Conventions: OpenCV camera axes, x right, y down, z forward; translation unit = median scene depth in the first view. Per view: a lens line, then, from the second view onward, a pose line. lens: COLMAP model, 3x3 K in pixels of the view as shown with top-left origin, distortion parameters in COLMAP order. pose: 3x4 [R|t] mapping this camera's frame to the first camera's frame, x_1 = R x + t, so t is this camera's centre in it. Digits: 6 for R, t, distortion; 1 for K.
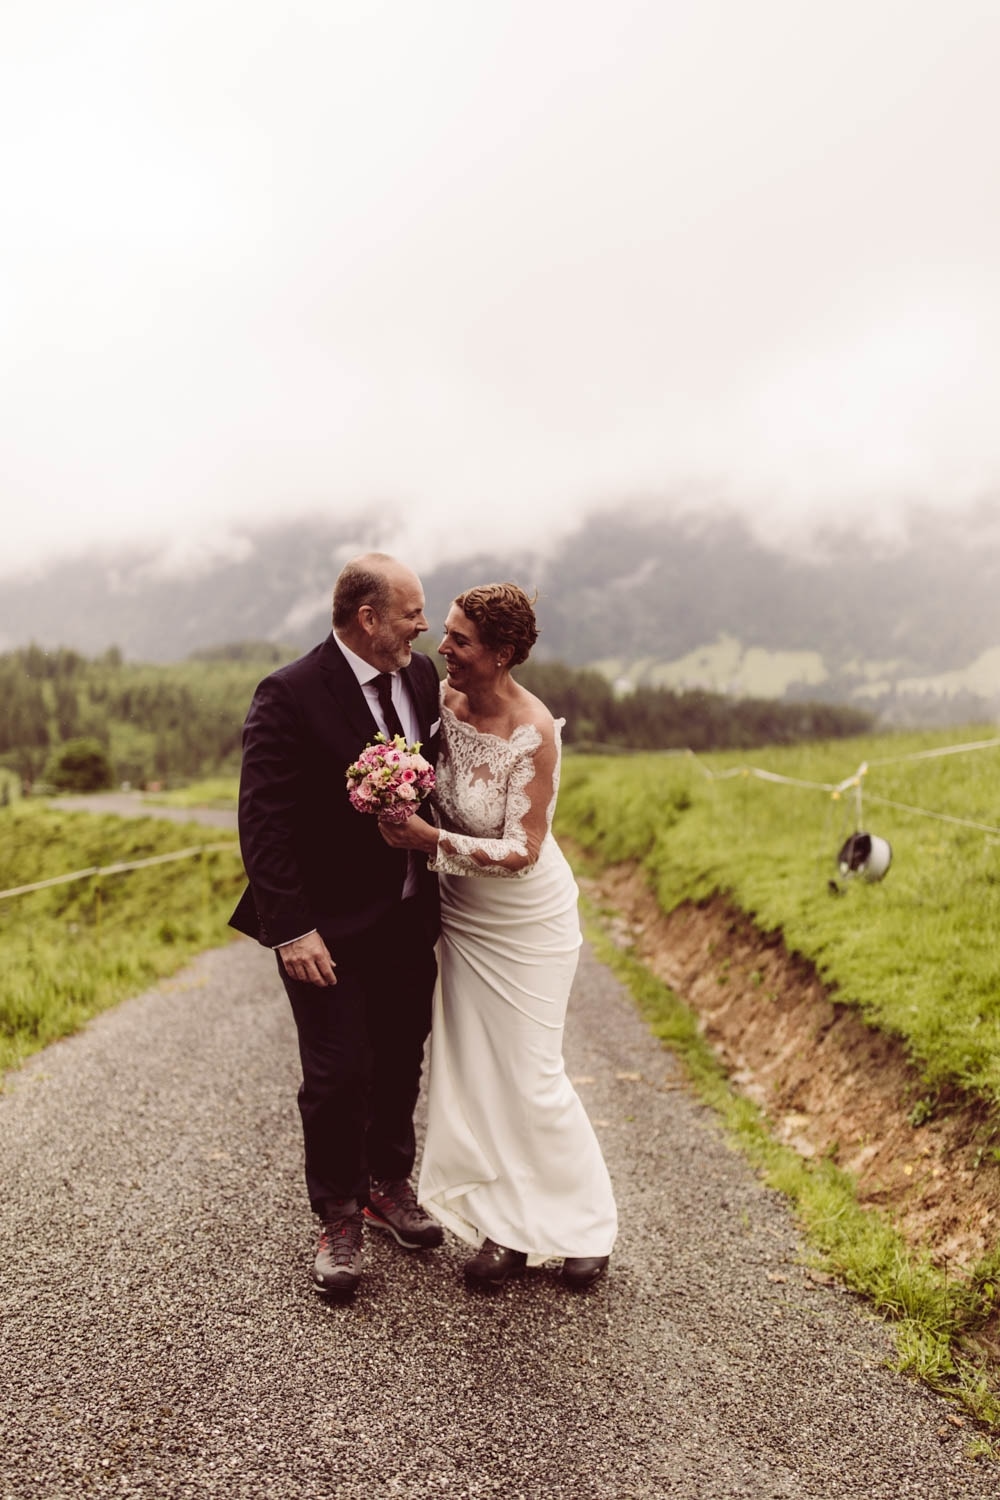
lens RADIAL K [[1486.0, 0, 500.0], [0, 1486.0, 750.0], [0, 0, 1]] dist [0.013152, 0.003903]
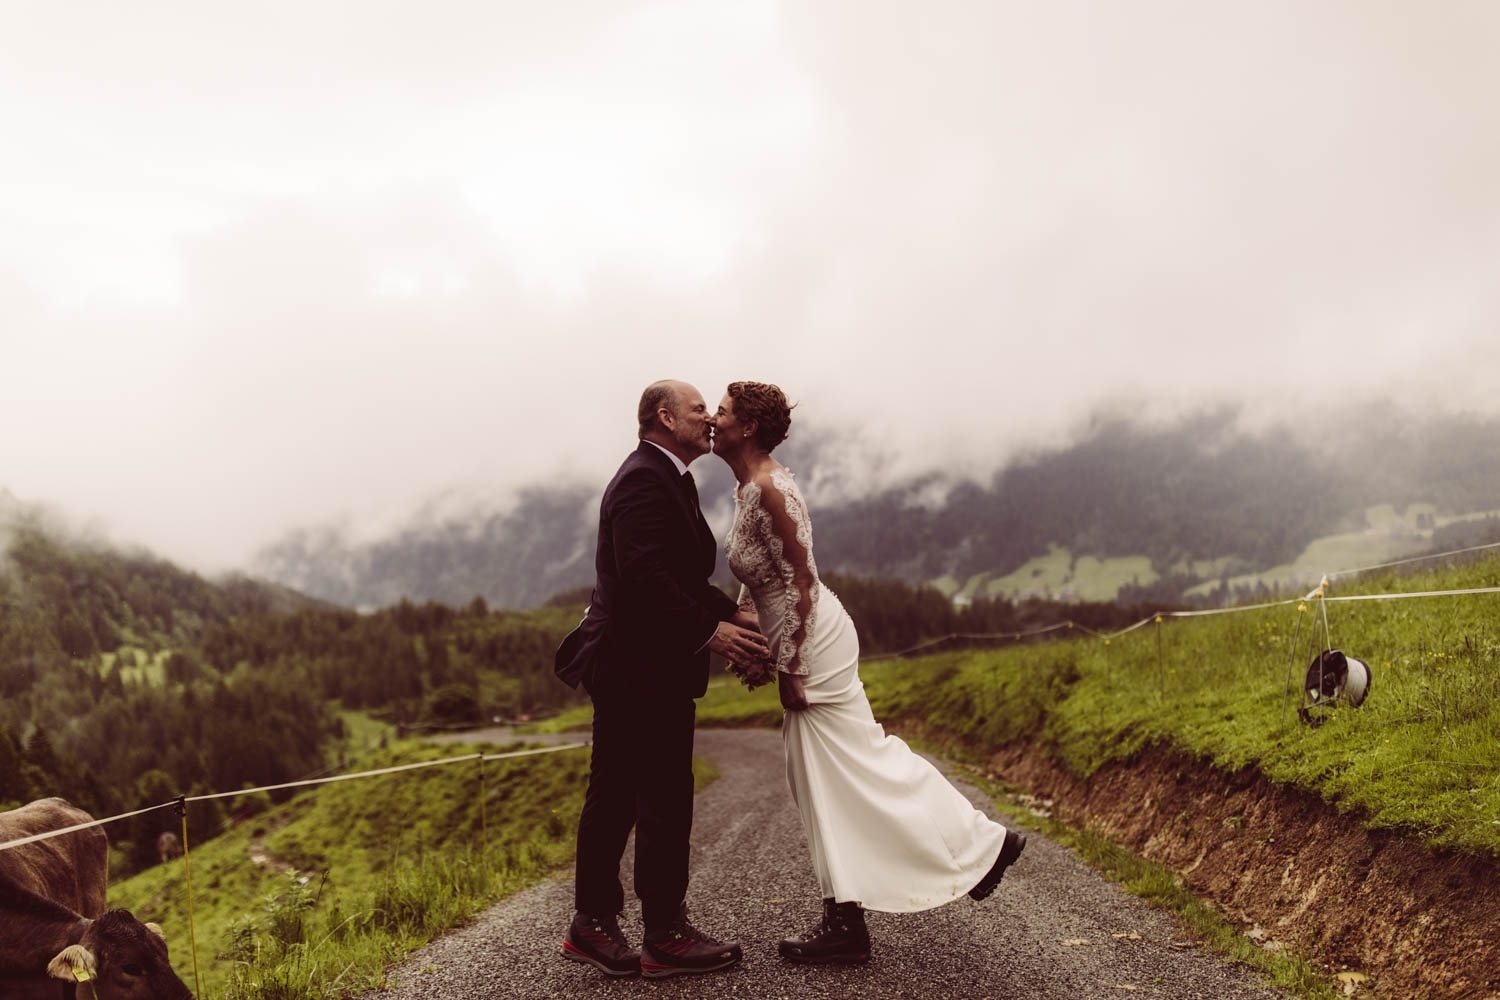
lens RADIAL K [[1411.6, 0, 750.0], [0, 1411.6, 500.0], [0, 0, 1]] dist [0.004545, 0.003492]
pose [[0.995457, -0.074527, -0.059249, -0.042048], [0.066675, 0.989919, -0.124956, 0.046630], [0.067965, 0.120438, 0.990392, 0.131161]]
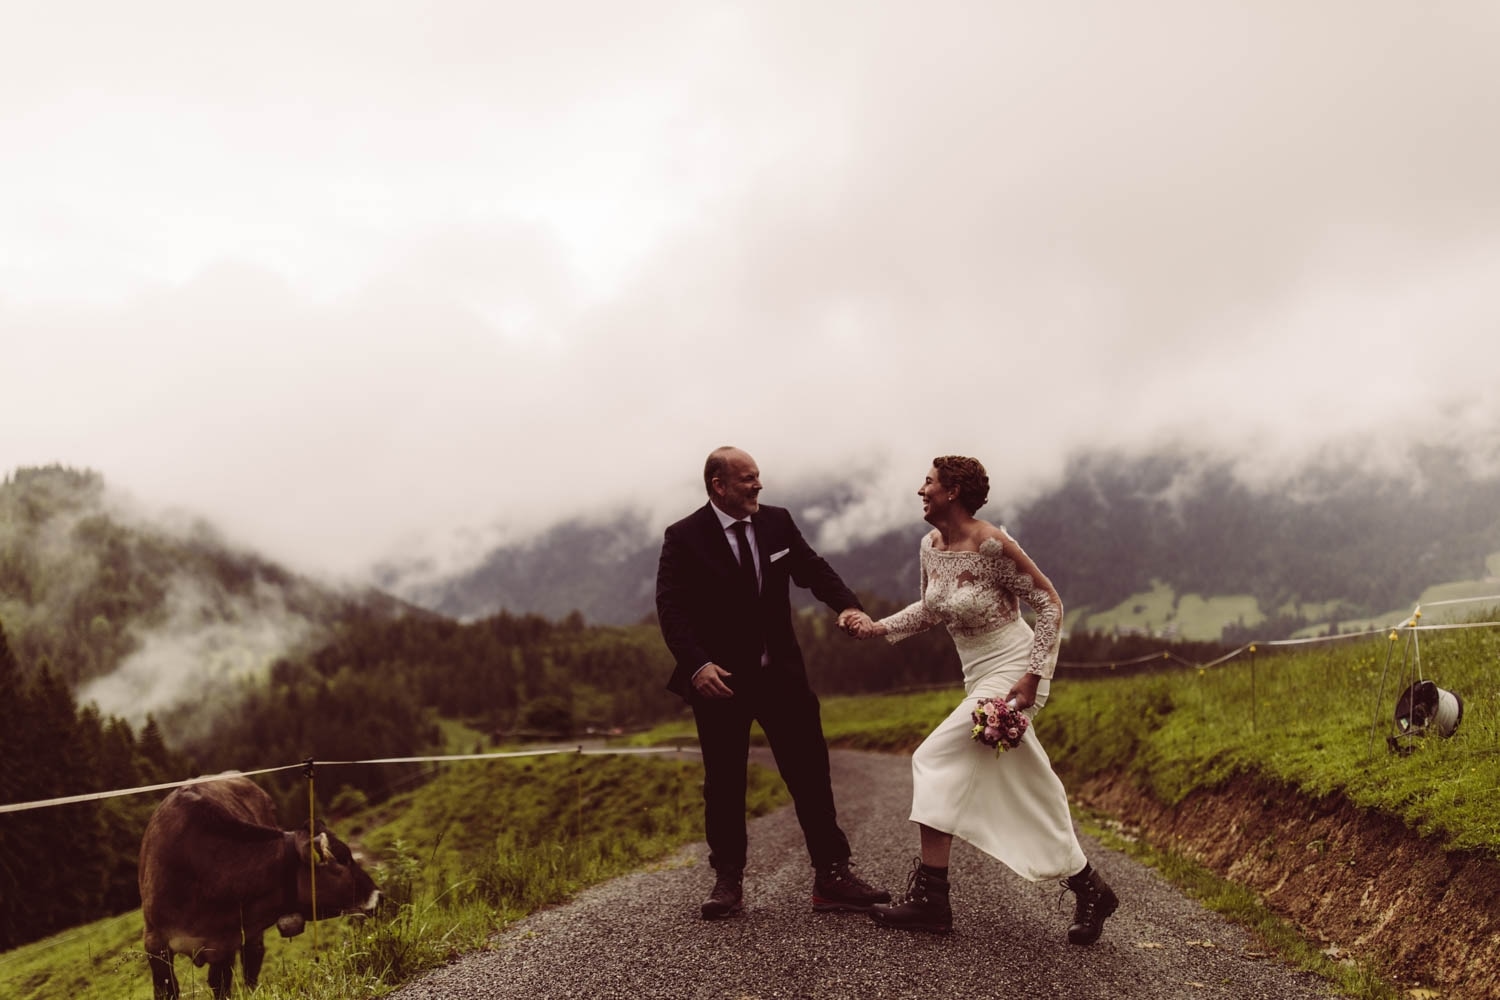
lens RADIAL K [[1411.6, 0, 750.0], [0, 1411.6, 500.0], [0, 0, 1]] dist [0.004545, 0.003492]
pose [[0.990924, -0.042231, -0.127617, -0.039696], [0.023570, 0.989247, -0.144340, 0.058307], [0.132340, 0.140022, 0.981264, 0.104176]]
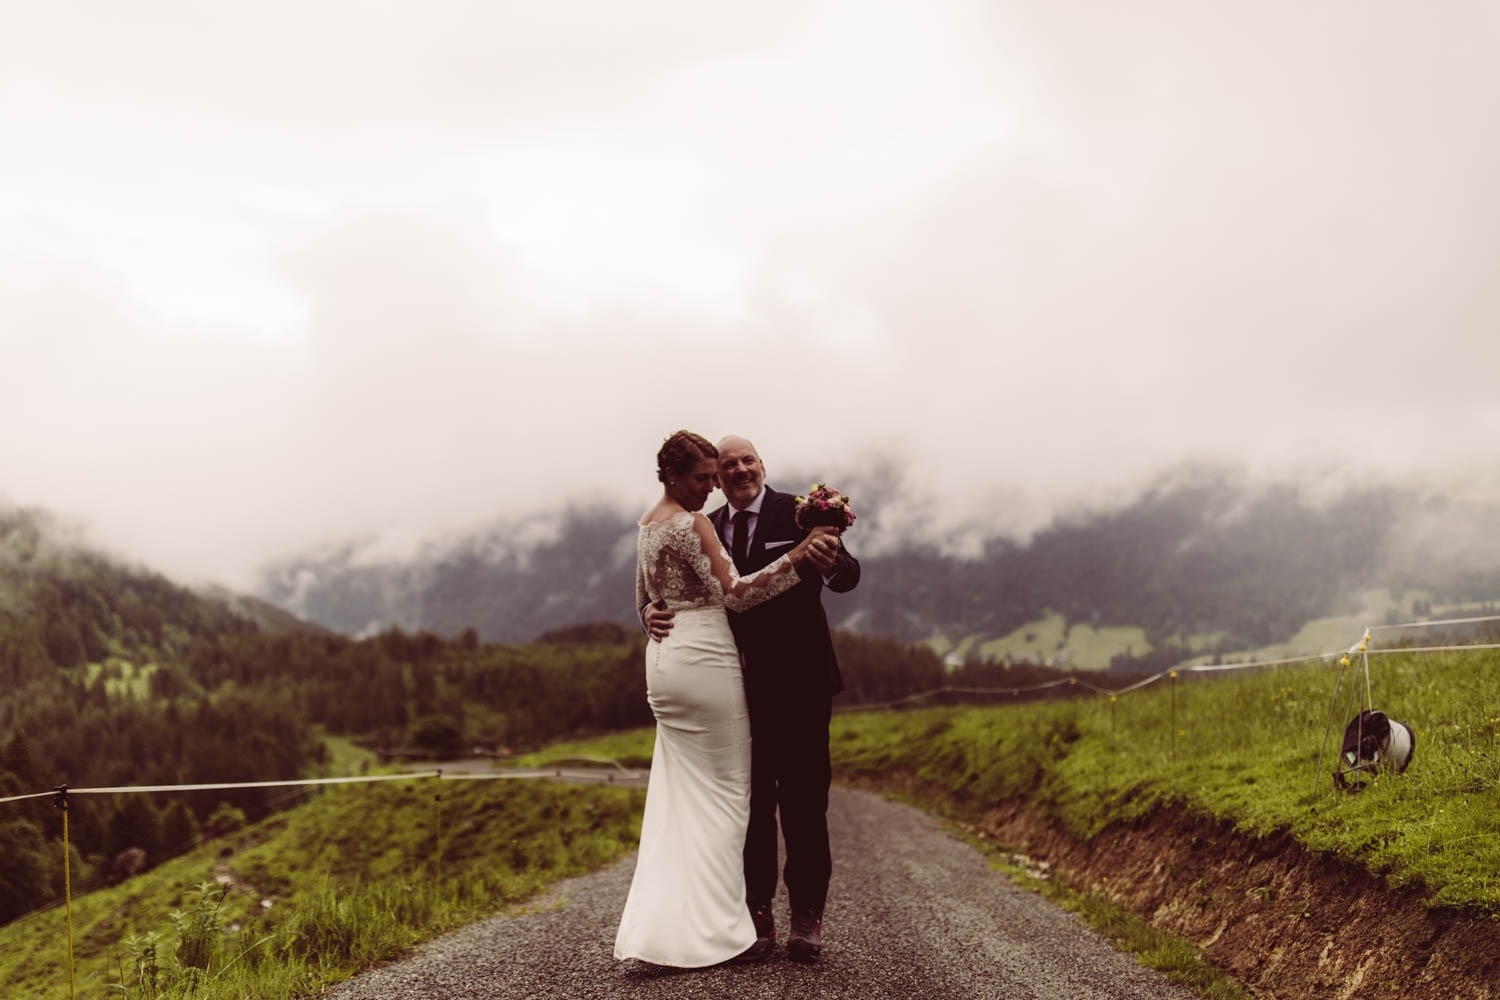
lens RADIAL K [[1411.6, 0, 750.0], [0, 1411.6, 500.0], [0, 0, 1]] dist [0.004545, 0.003492]
pose [[0.998211, -0.018405, -0.056890, -0.046166], [0.009175, 0.987328, -0.158428, 0.058287], [0.059085, 0.157623, 0.985730, 0.199315]]
